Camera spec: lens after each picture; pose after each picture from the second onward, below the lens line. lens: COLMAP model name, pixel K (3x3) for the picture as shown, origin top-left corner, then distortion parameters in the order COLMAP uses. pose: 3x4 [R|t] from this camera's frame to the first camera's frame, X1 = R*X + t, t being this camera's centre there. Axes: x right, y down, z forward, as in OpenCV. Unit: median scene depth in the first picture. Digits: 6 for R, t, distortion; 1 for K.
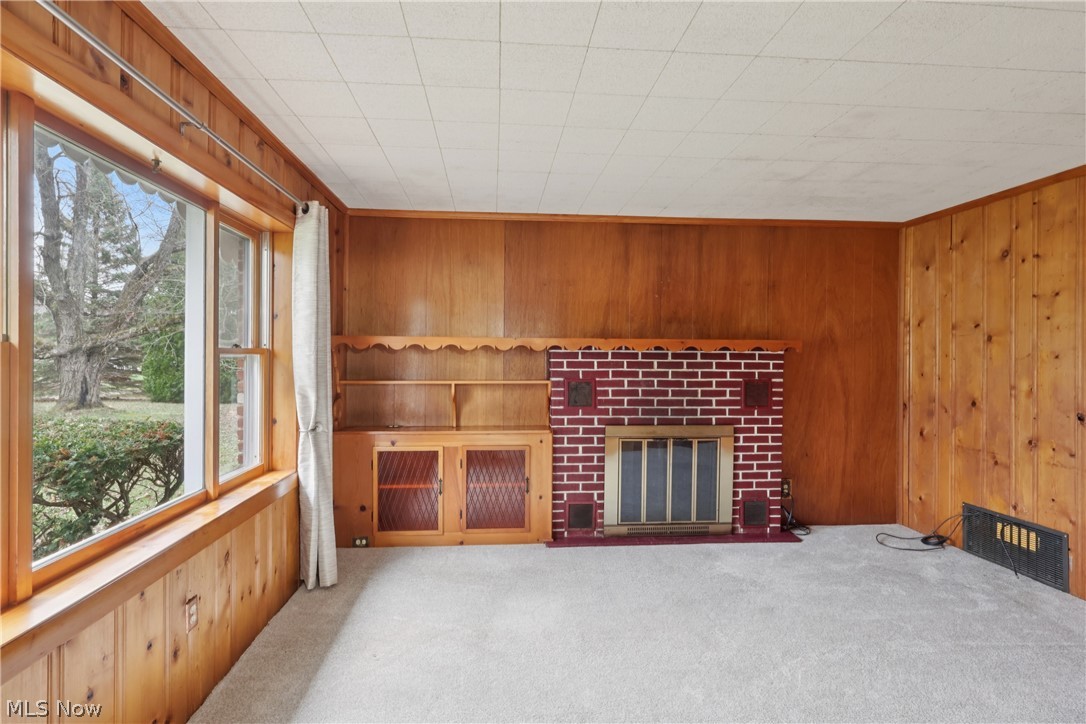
lens RADIAL K [[504.1, 0, 539.7], [0, 504.1, 361.6], [0, 0, 1]] dist [-0.007897, 0.001235]
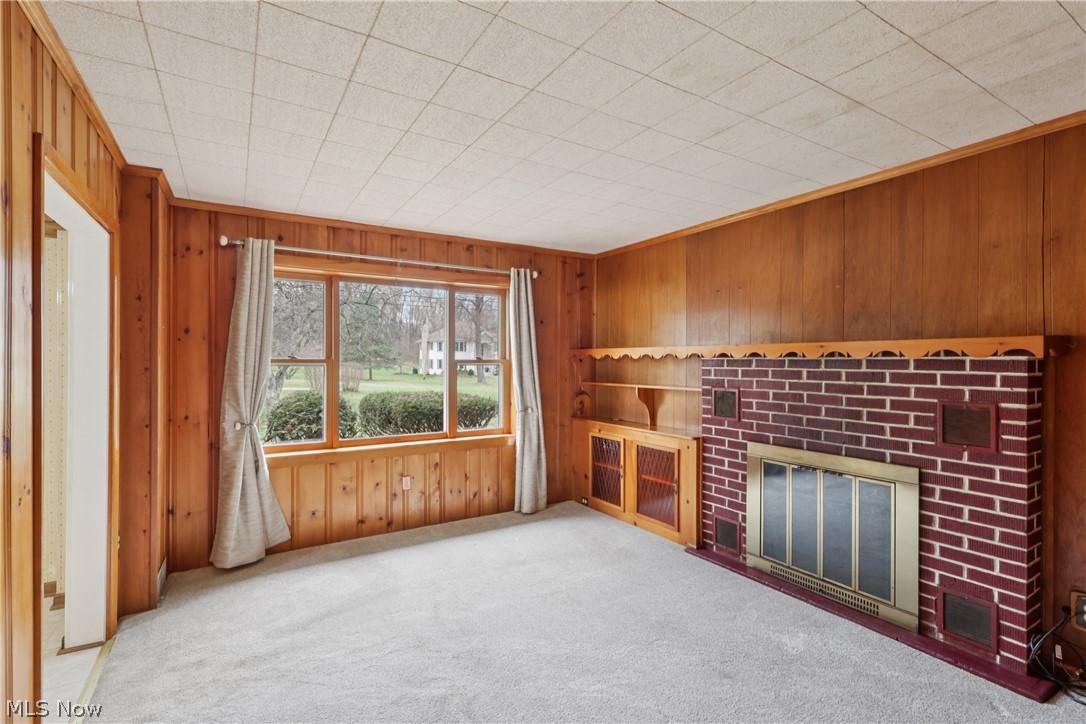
lens RADIAL K [[504.1, 0, 543.6], [0, 504.1, 359.6], [0, 0, 1]] dist [-0.007897, 0.001235]
pose [[0.457268, -0.006757, -0.889303, 0.747899], [-0.011014, 0.999851, -0.013260, -0.002668], [0.889261, 0.015858, 0.457126, 0.256893]]
